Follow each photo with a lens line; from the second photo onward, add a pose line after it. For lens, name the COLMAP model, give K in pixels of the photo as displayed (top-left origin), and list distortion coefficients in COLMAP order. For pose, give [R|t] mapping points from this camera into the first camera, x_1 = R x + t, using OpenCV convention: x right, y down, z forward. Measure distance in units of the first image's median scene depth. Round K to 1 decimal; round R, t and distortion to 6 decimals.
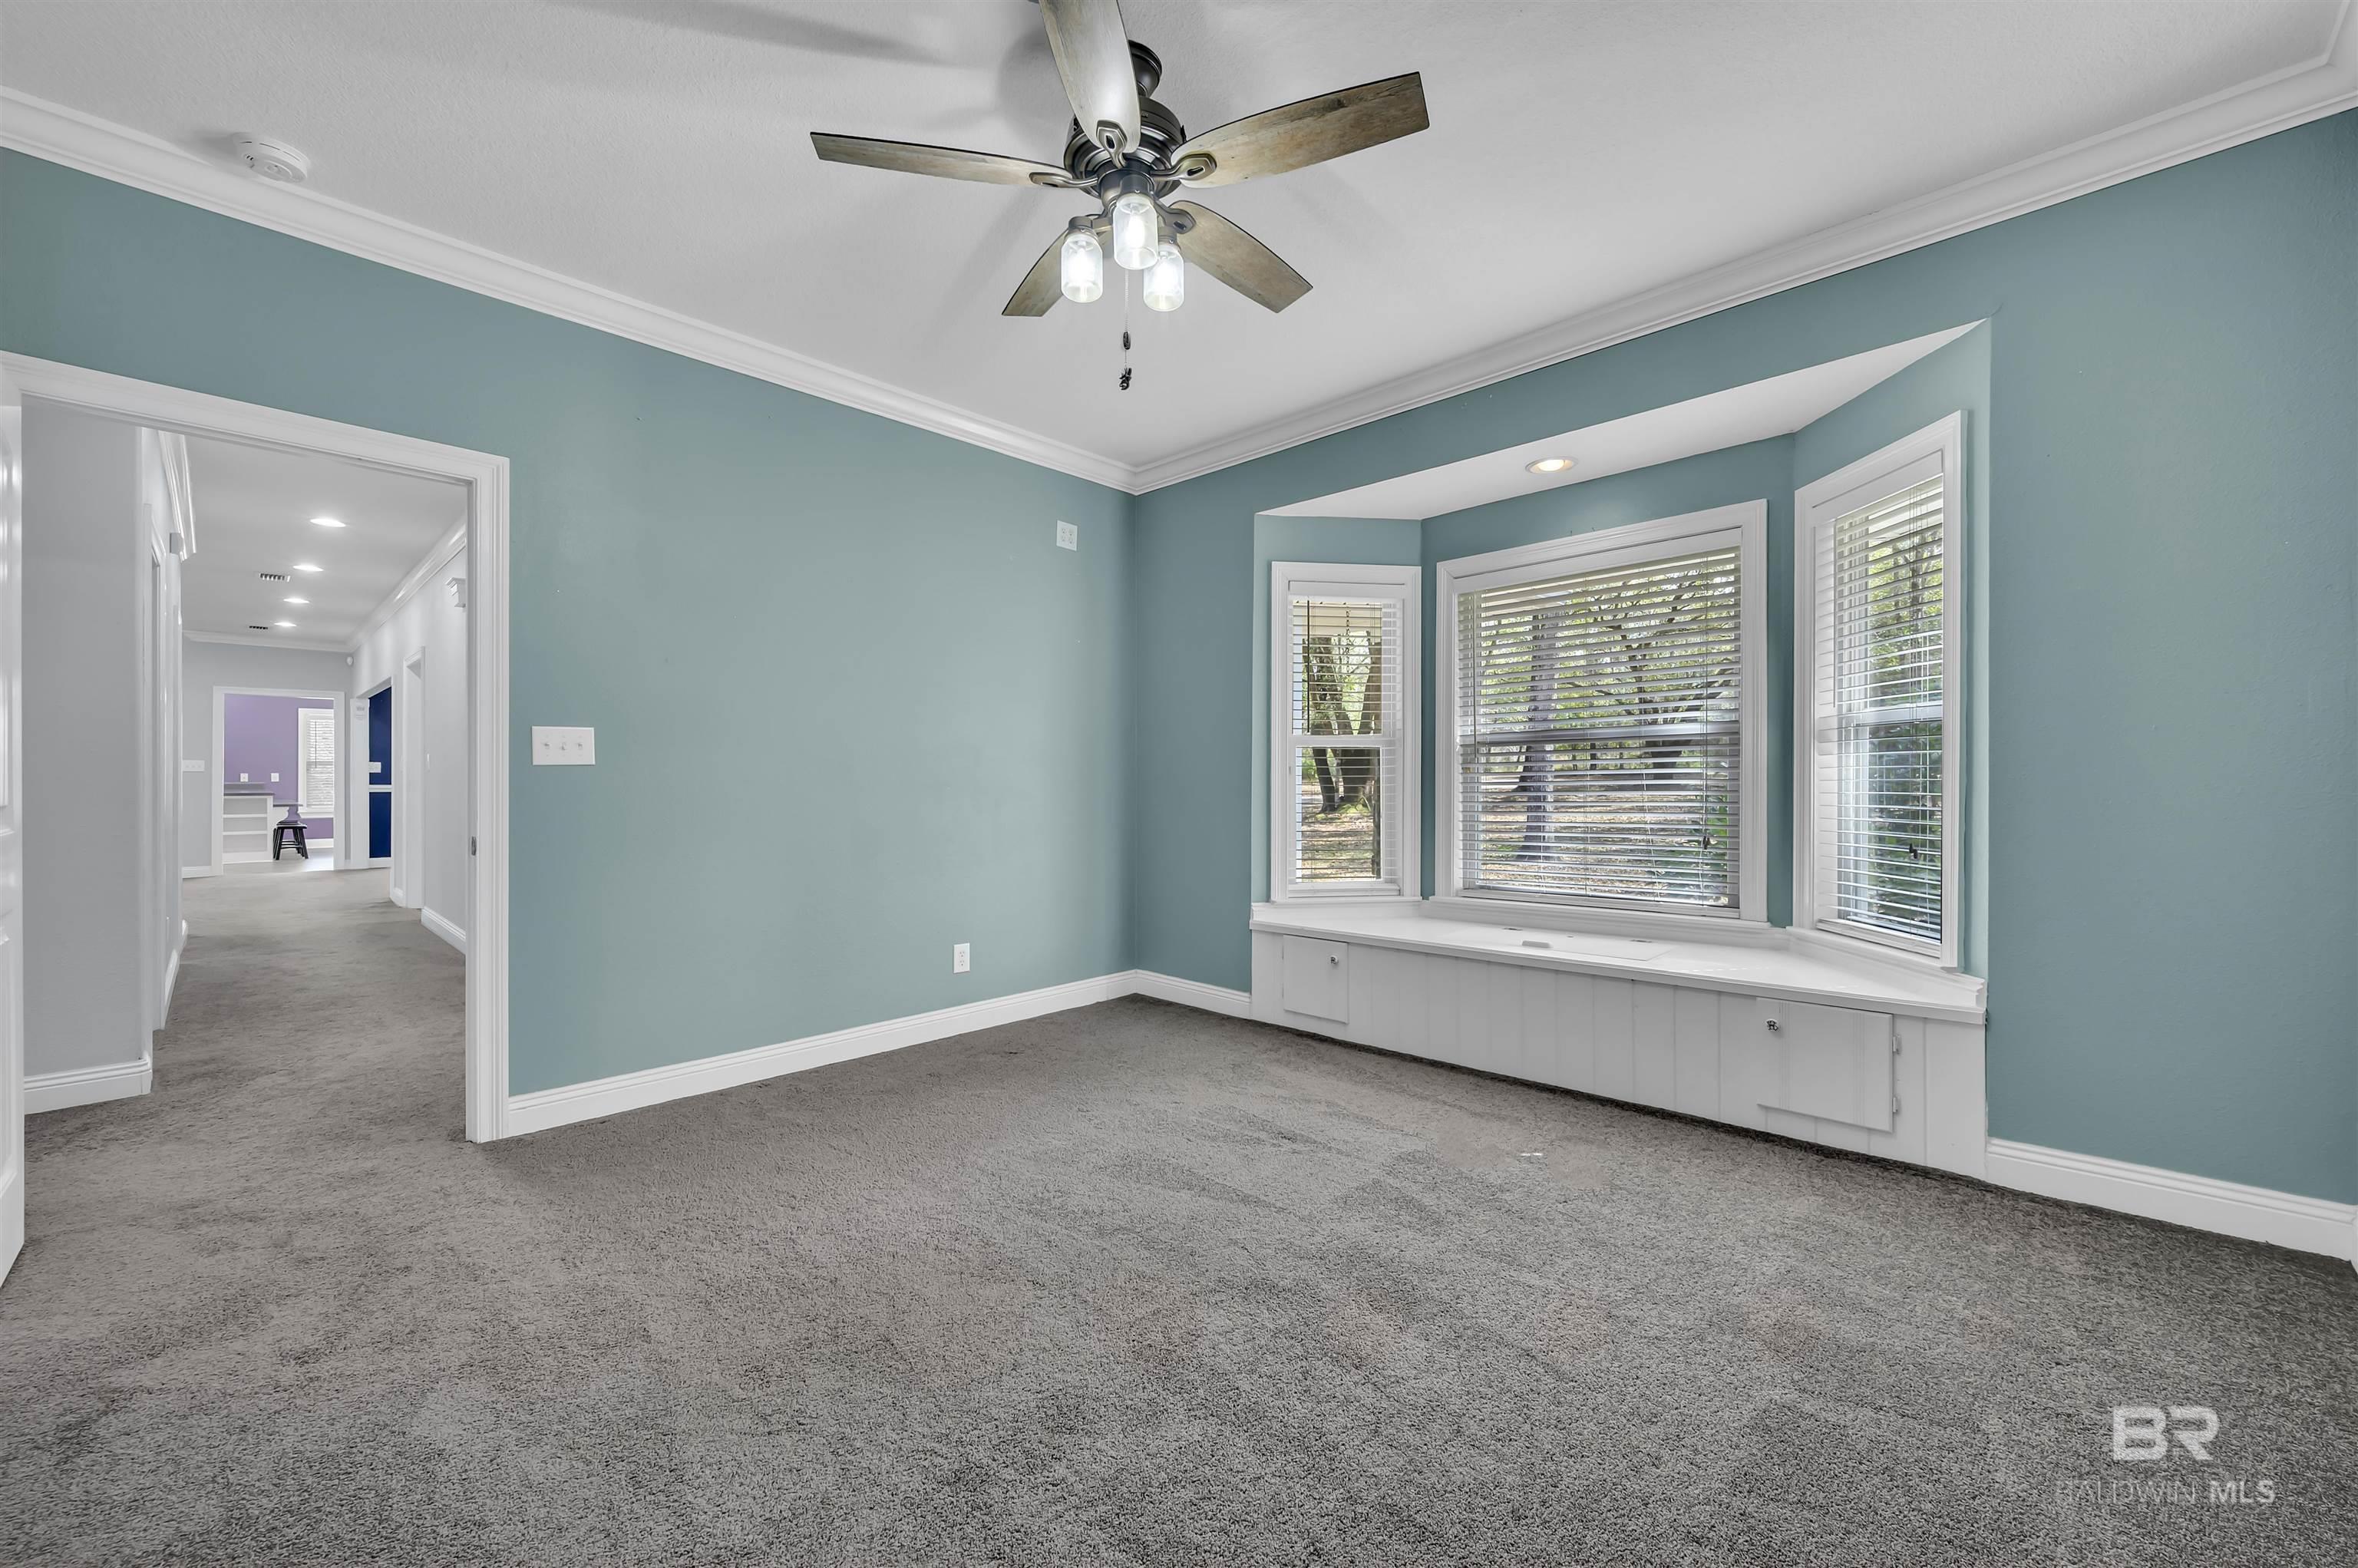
lens RADIAL K [[909.9, 0, 1188.8], [0, 909.9, 779.9], [0, 0, 1]] dist [0.002068, 0.000039]
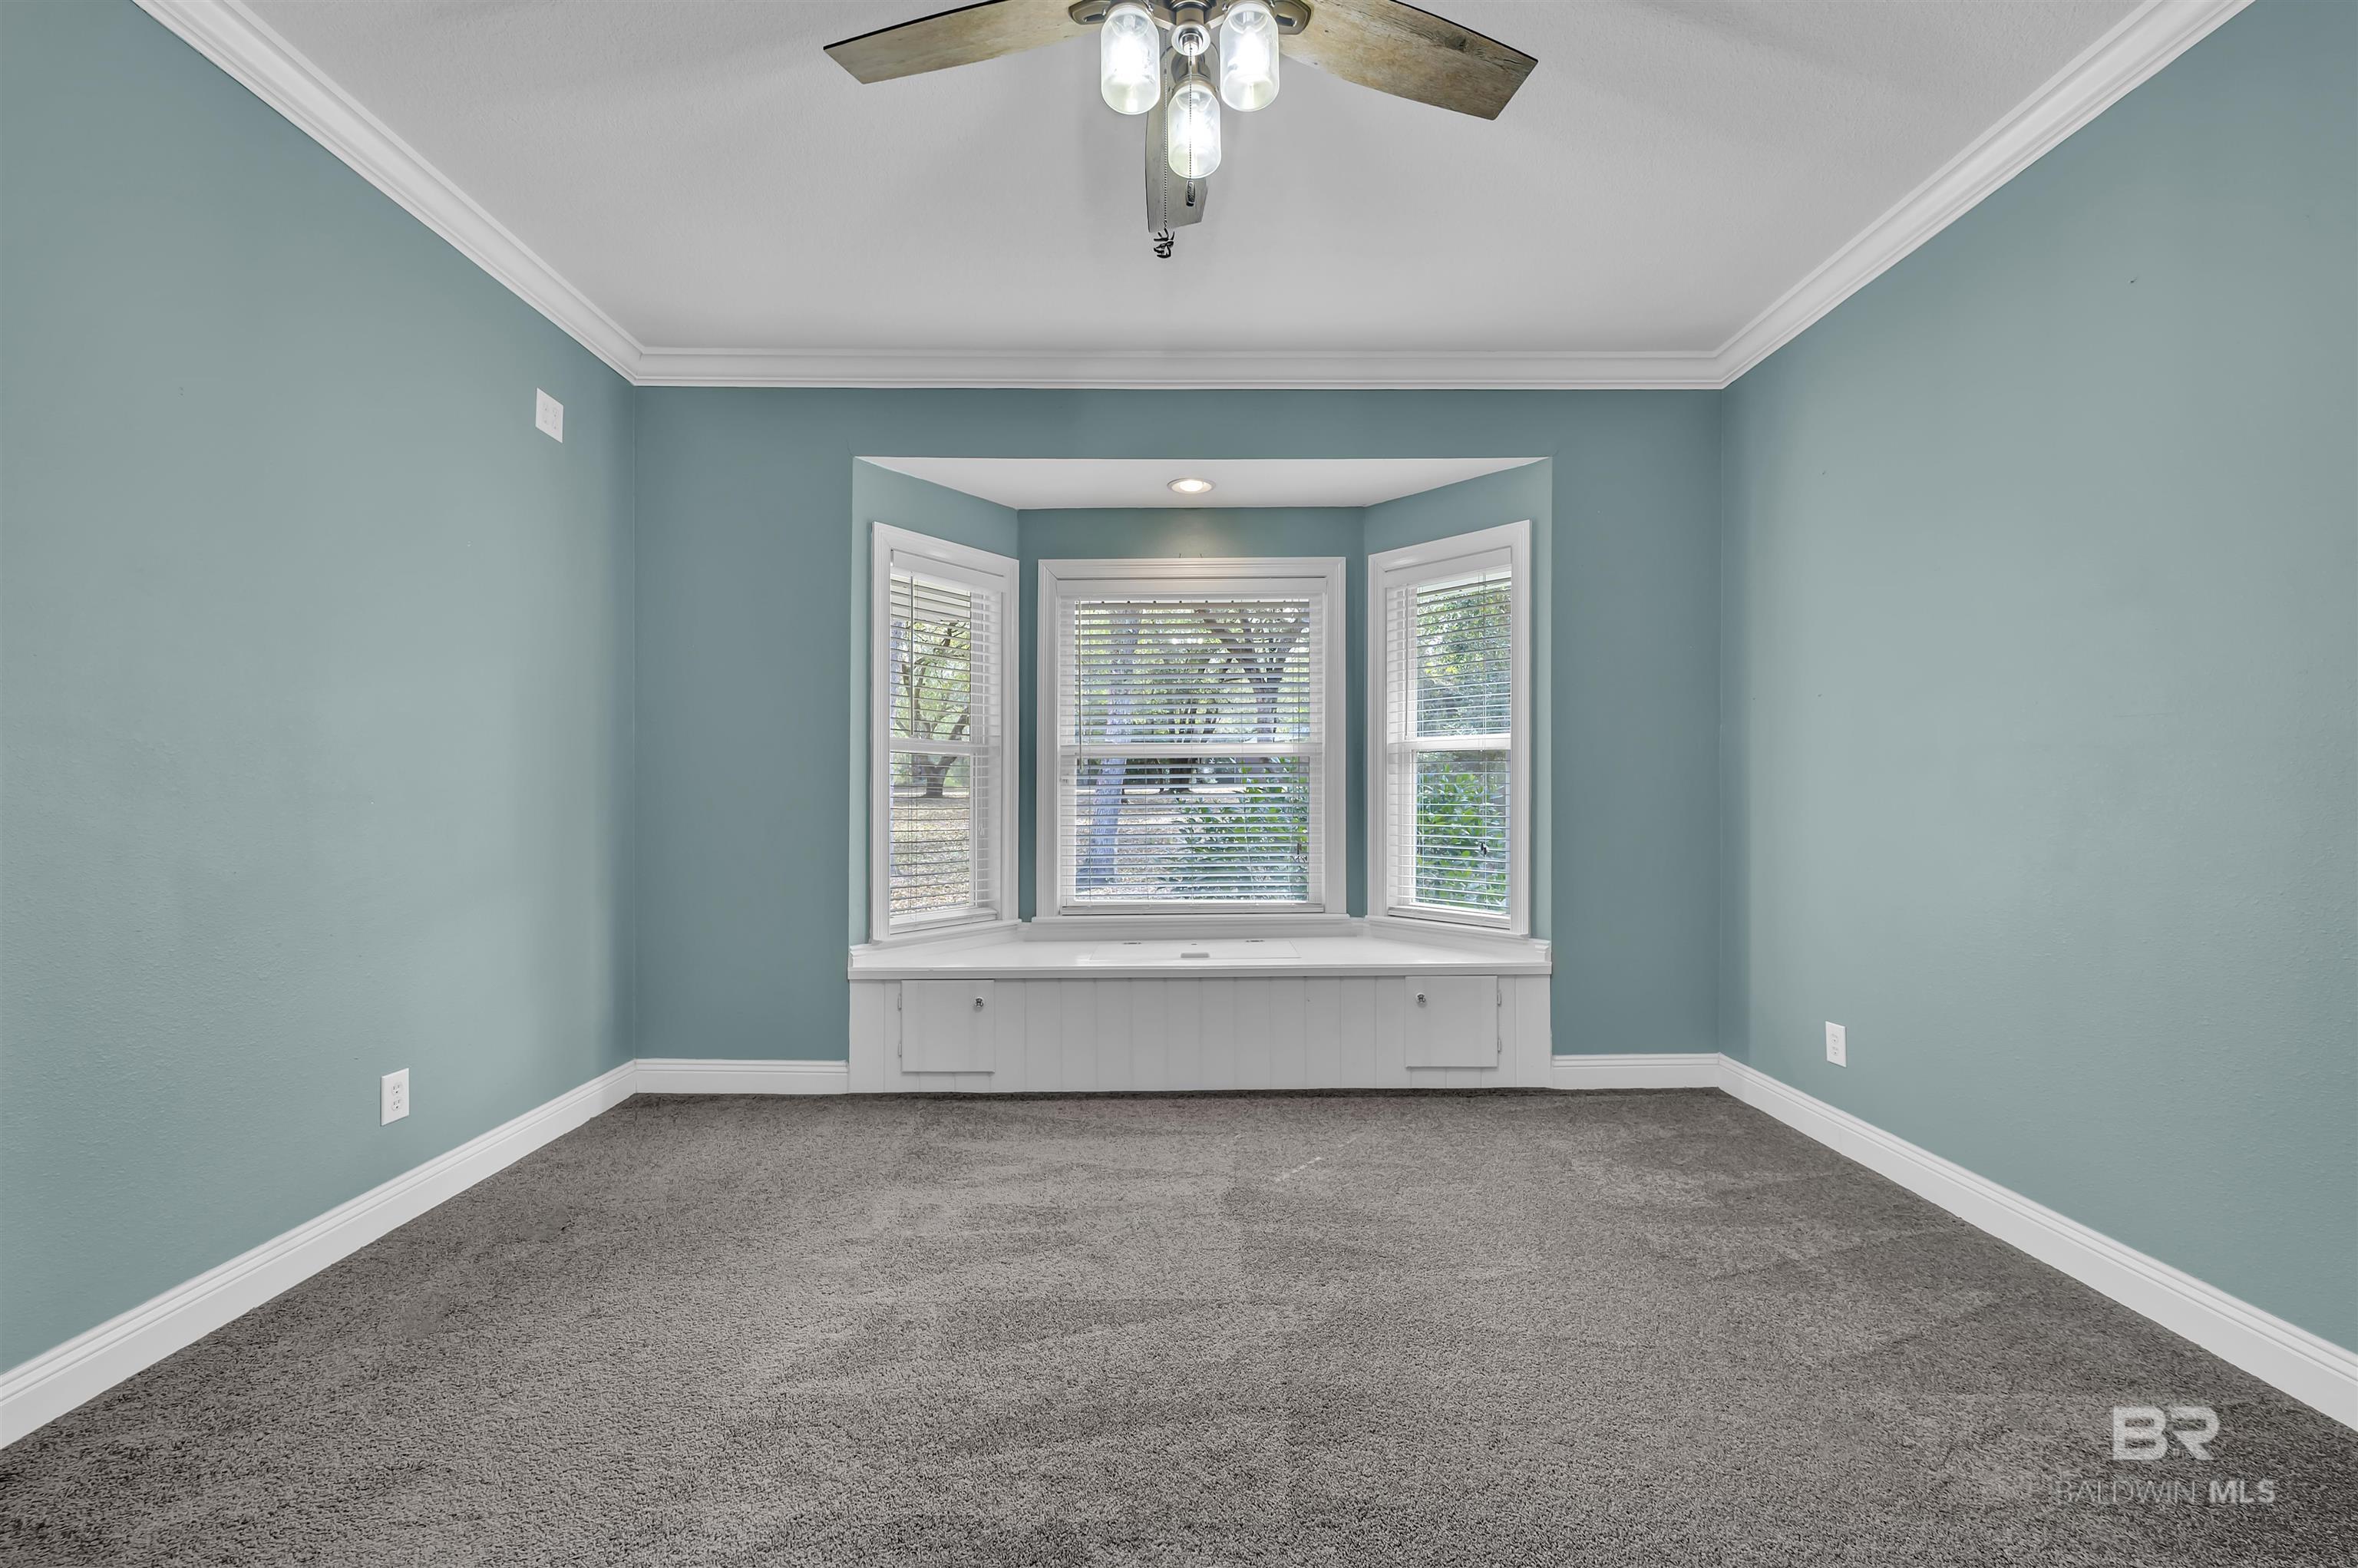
lens RADIAL K [[920.9, 0, 1176.9], [0, 920.9, 795.3], [0, 0, 1]] dist [0.001313, -0.000089]
pose [[0.725112, 0.002244, 0.688627, -0.344970], [-0.005300, 0.999983, 0.002322, 0.000153], [-0.688610, -0.005333, 0.725112, 0.274028]]
